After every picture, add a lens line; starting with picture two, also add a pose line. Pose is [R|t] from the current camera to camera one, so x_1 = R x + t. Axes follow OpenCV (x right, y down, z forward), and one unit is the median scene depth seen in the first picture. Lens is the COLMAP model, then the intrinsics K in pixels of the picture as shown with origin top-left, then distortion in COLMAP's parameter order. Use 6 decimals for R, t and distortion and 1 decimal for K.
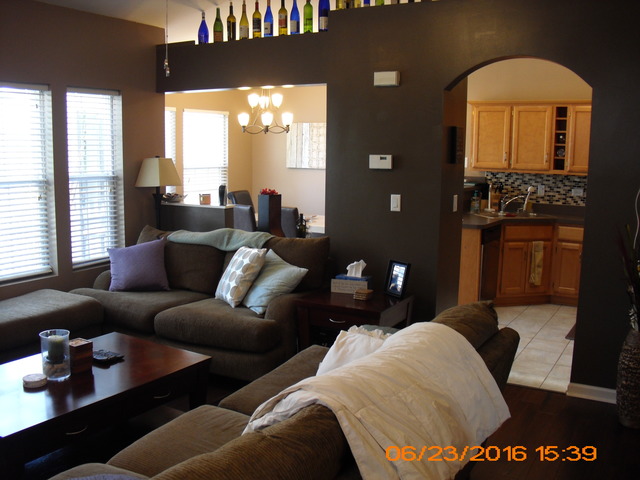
lens RADIAL K [[669.9, 0, 319.7], [0, 669.9, 239.8], [0, 0, 1]] dist [-0.119634, 0.000000]
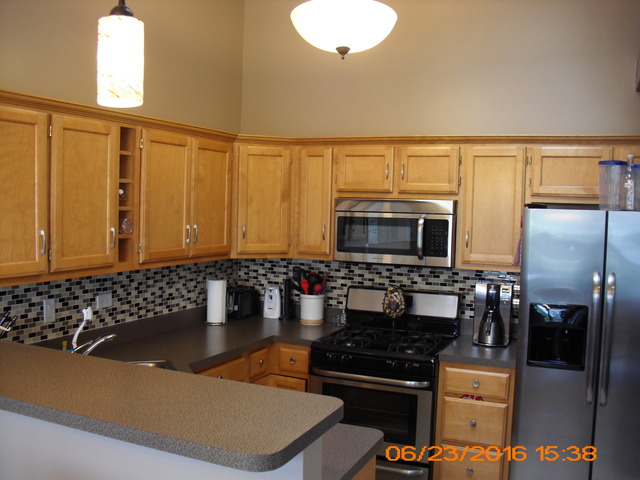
lens RADIAL K [[669.9, 0, 320.0], [0, 669.9, 241.0], [0, 0, 1]] dist [-0.119634, 0.000000]
pose [[-0.114769, -0.079268, 0.990225, -0.107783], [0.109931, 0.989675, 0.091966, -0.134456], [-0.987291, 0.119411, -0.104870, 0.822432]]
